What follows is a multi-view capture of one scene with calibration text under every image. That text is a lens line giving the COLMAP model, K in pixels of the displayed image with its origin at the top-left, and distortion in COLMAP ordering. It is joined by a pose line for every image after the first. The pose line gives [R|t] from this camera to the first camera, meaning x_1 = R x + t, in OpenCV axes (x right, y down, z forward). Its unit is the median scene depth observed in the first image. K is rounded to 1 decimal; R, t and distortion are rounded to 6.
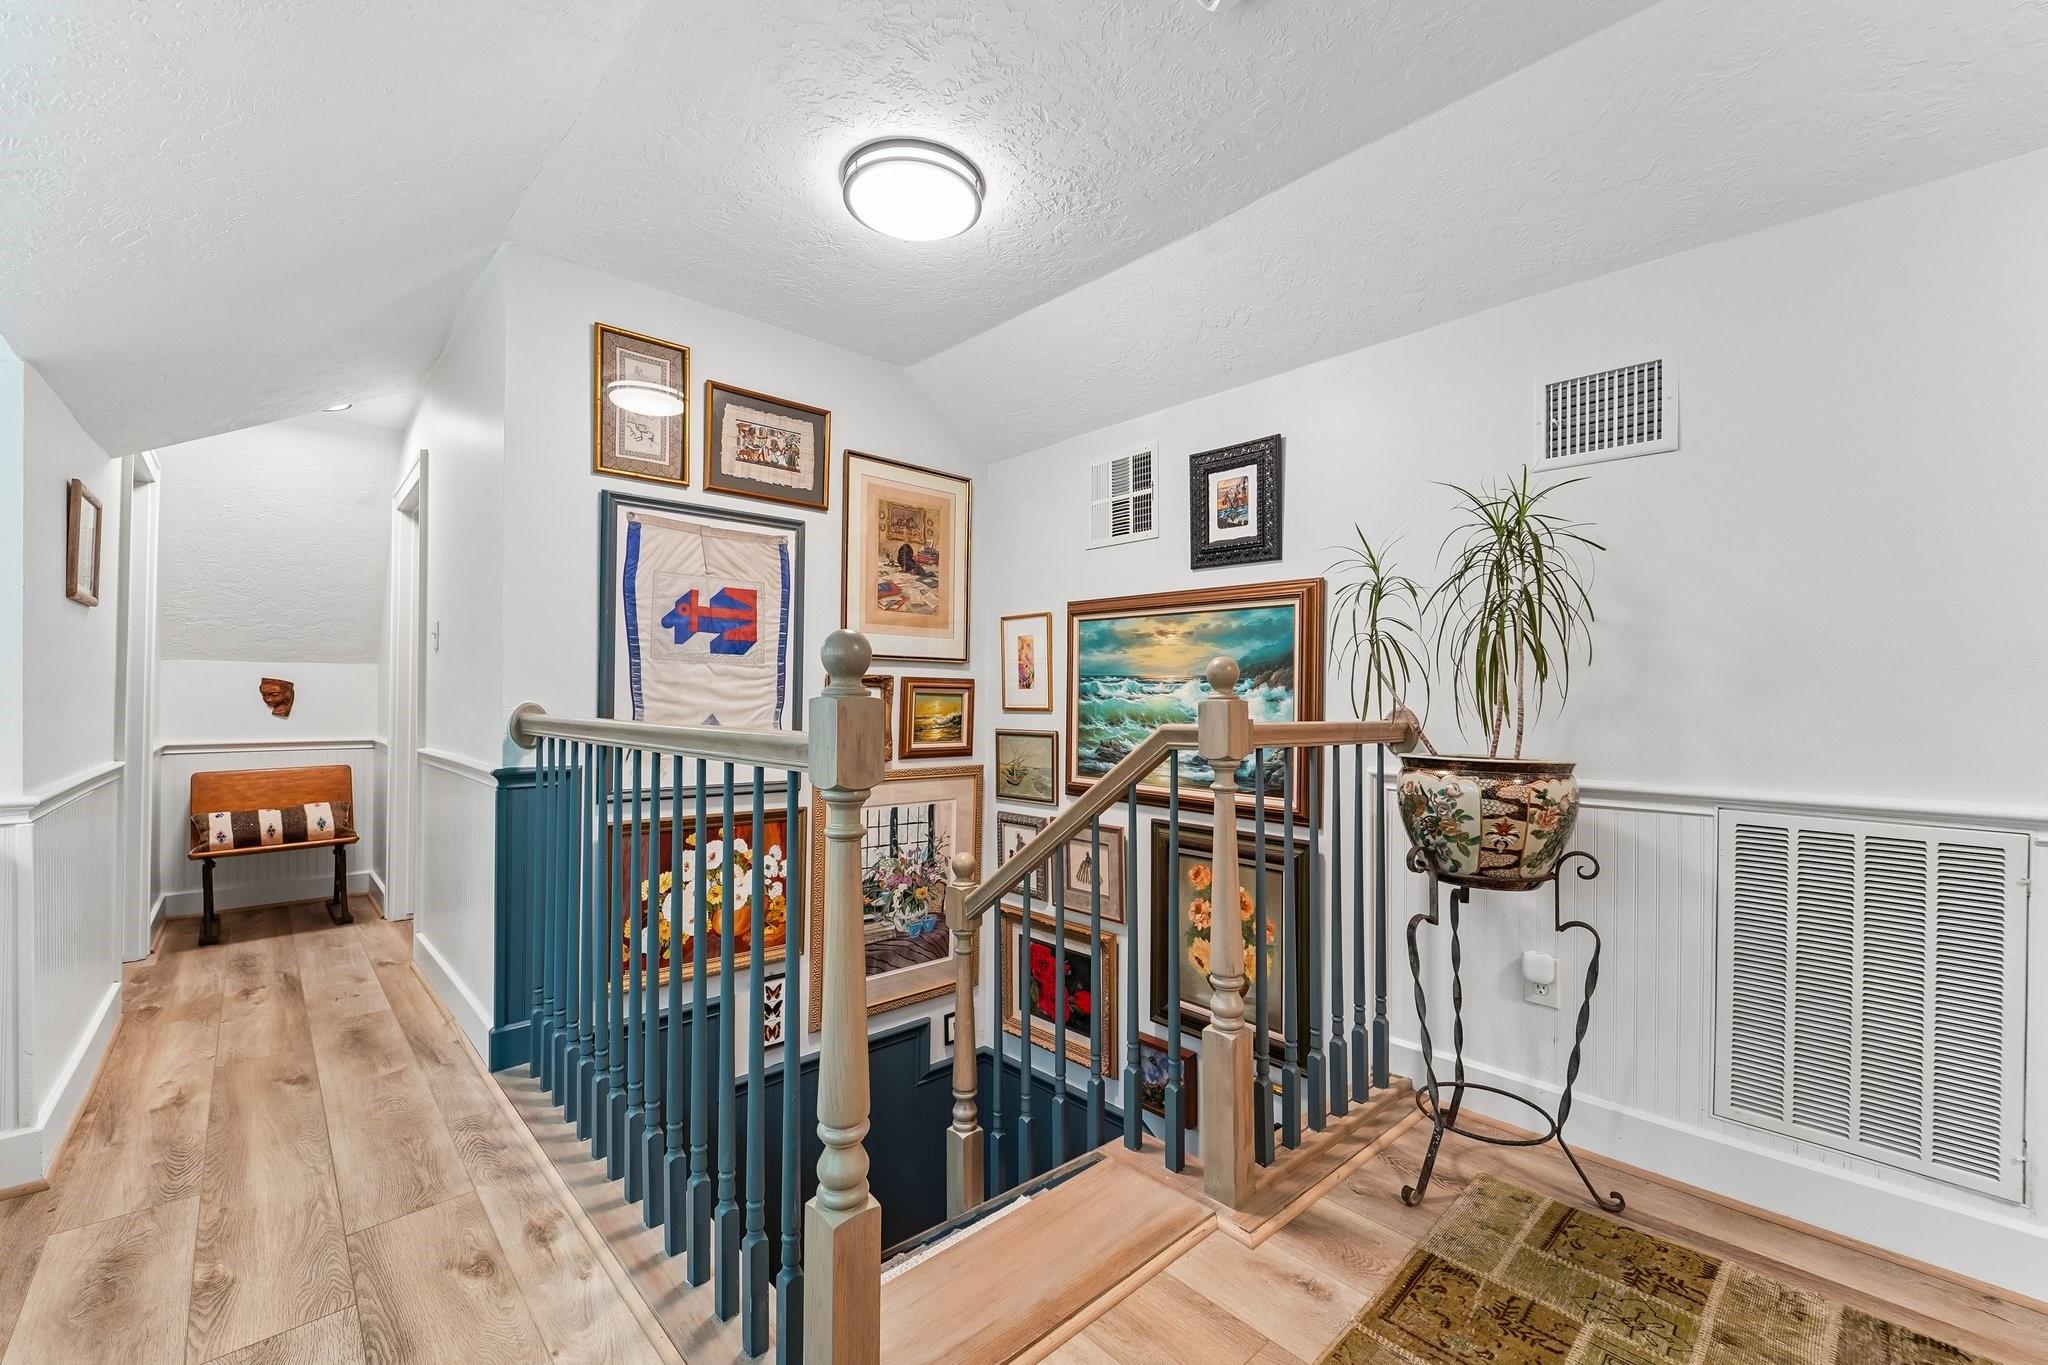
lens RADIAL K [[836.8, 0, 1021.0], [0, 836.8, 689.8], [0, 0, 1]] dist [-0.000189, -0.006032]
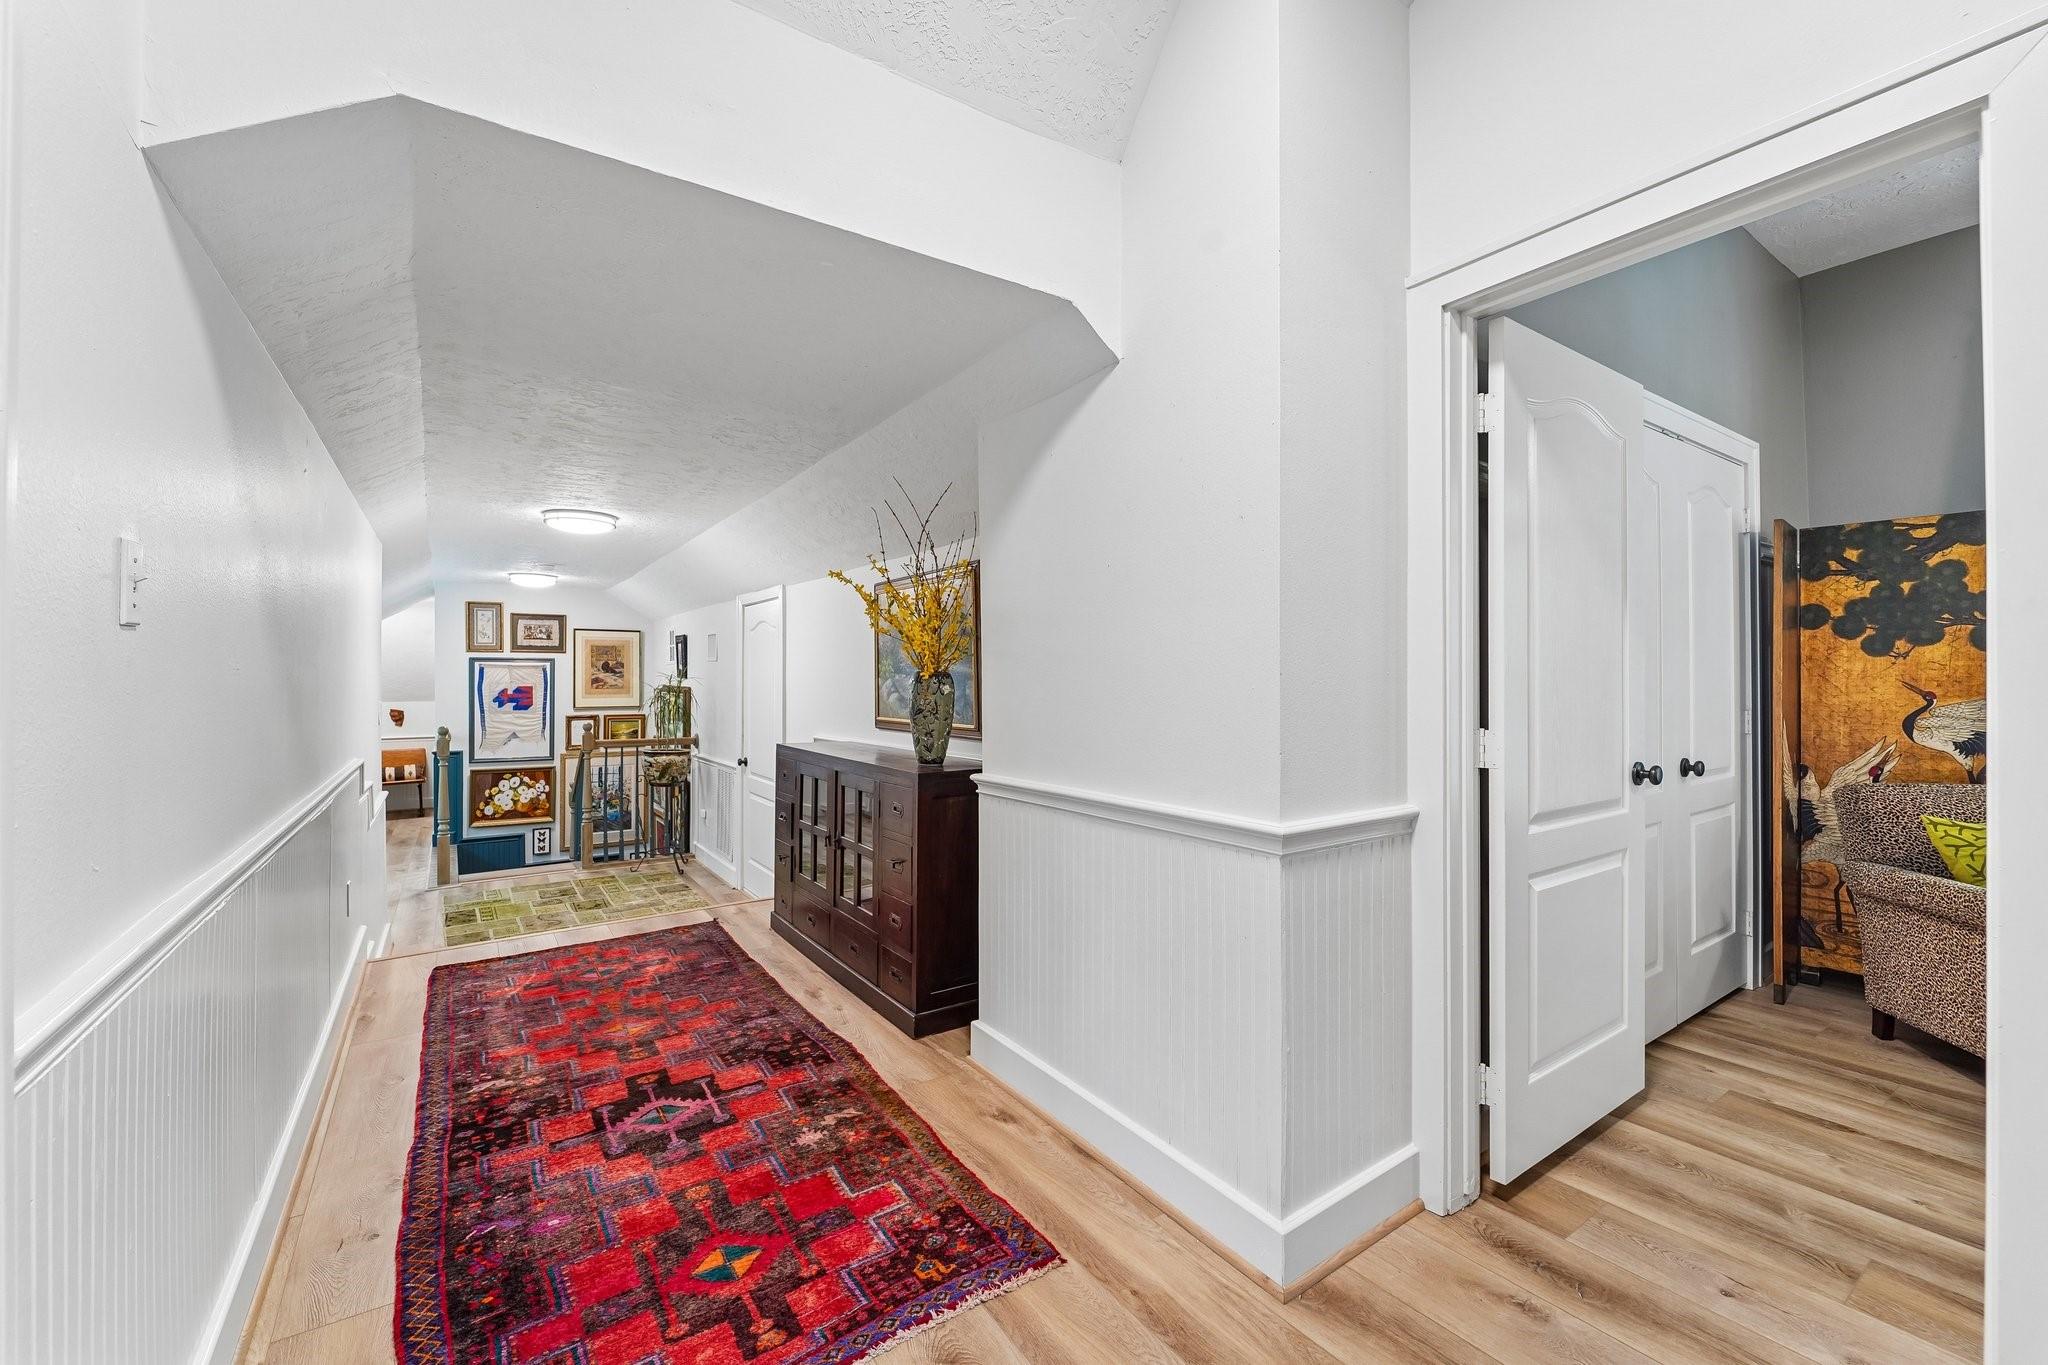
lens RADIAL K [[836.8, 0, 1033.1], [0, 836.8, 675.7], [0, 0, 1]] dist [-0.000189, -0.006032]
pose [[0.989192, -0.006807, -0.146469, 1.681284], [0.007692, 0.999955, 0.005475, -0.153991], [0.146425, -0.006542, 0.989200, -1.441938]]
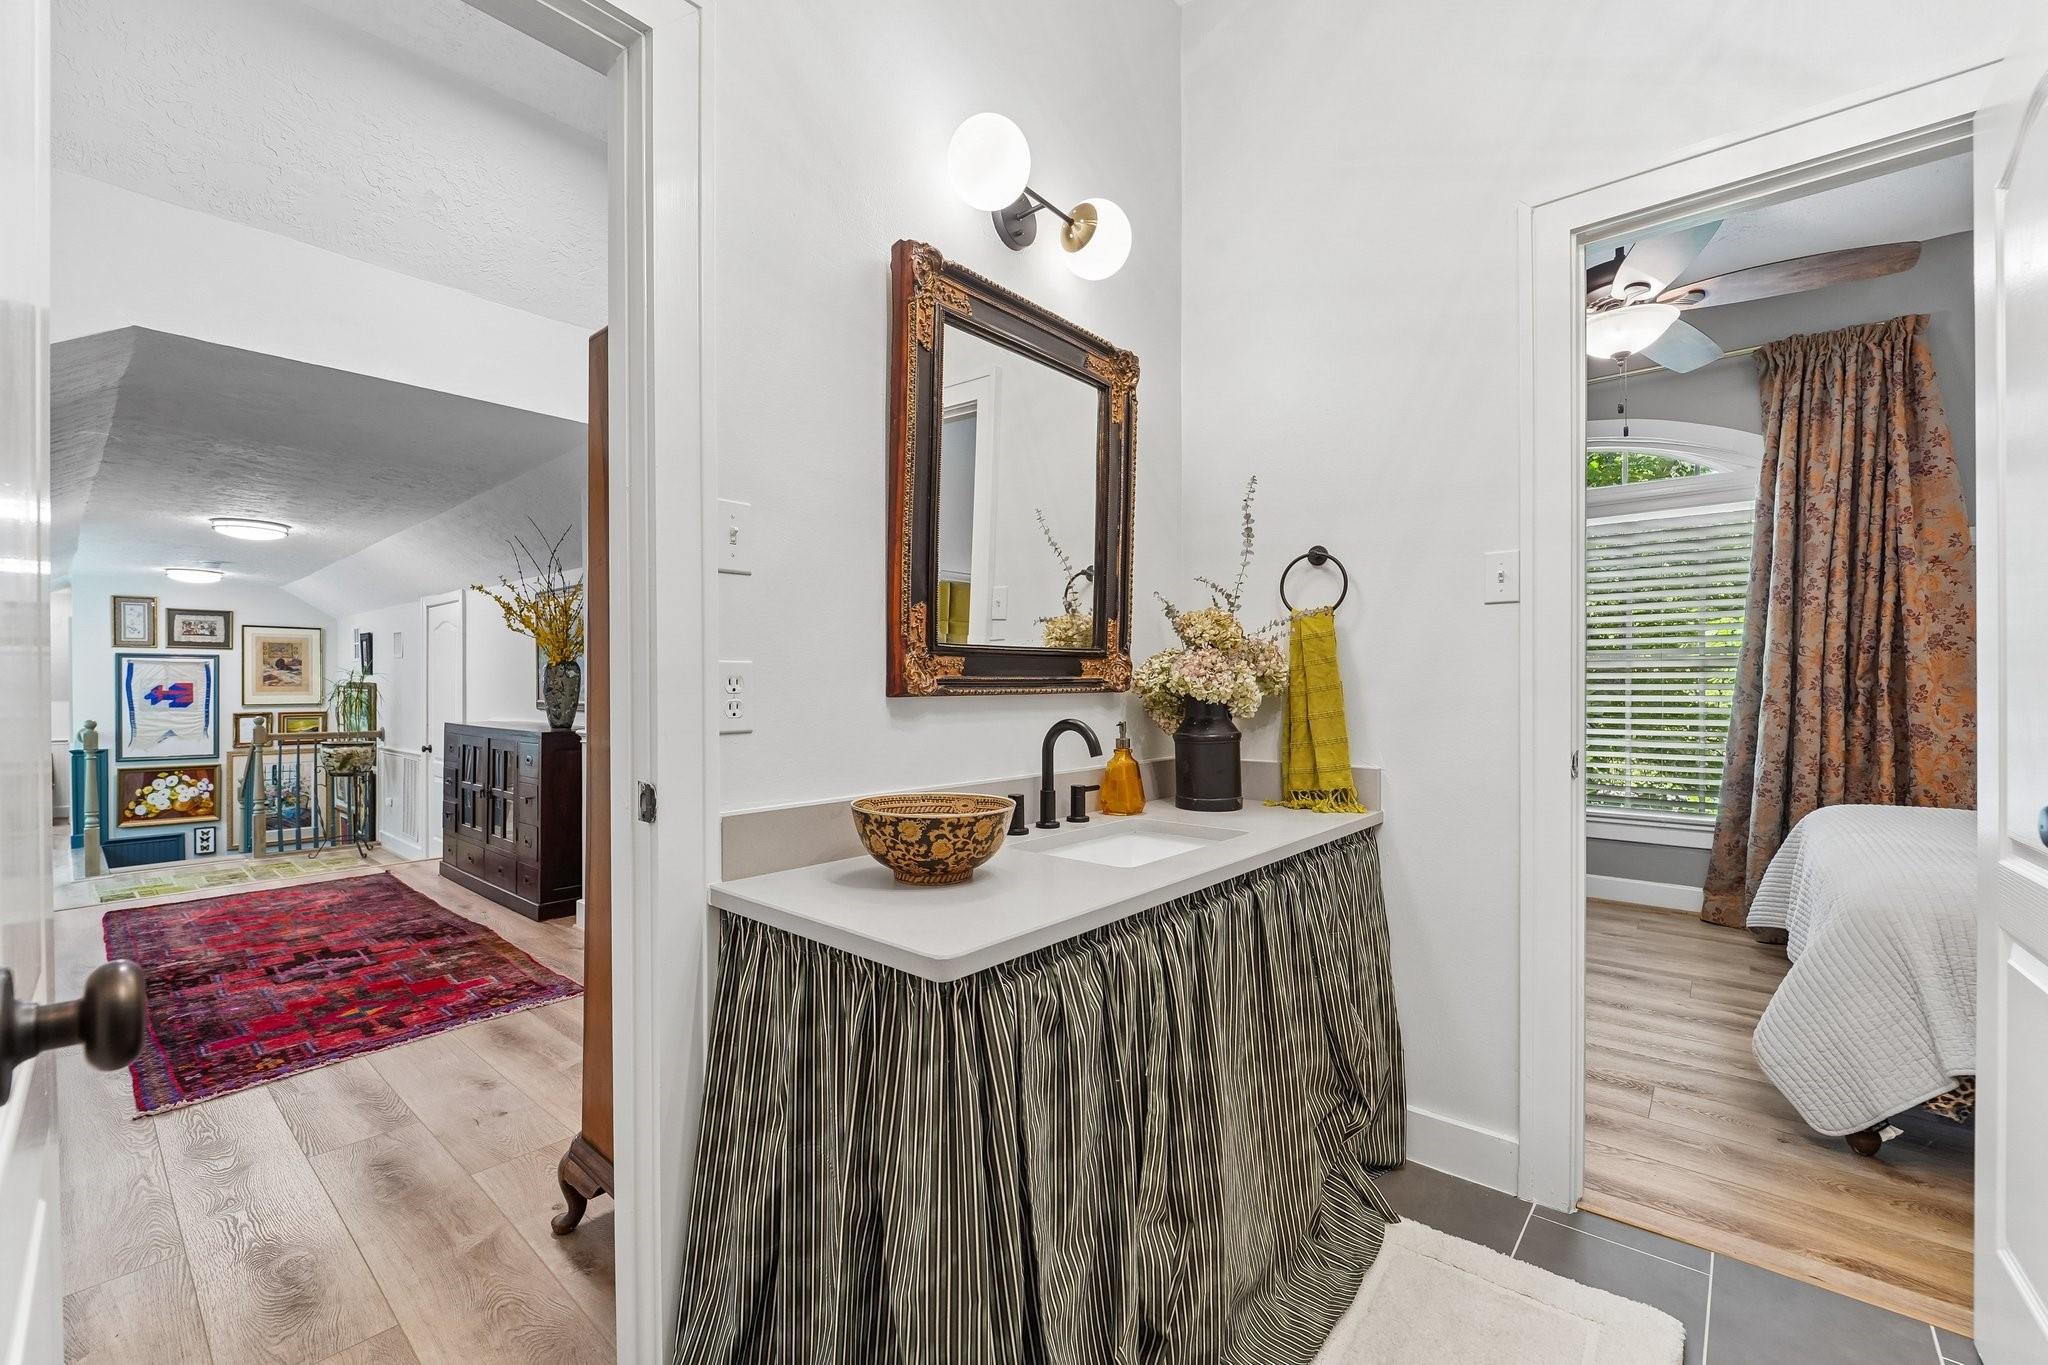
lens RADIAL K [[836.8, 0, 1031.6], [0, 836.8, 687.4], [0, 0, 1]] dist [-0.000189, -0.006032]
pose [[0.993757, -0.007331, 0.111321, 2.039859], [0.005919, 0.999898, 0.013009, -0.122471], [-0.111405, -0.012269, 0.993699, -1.928210]]
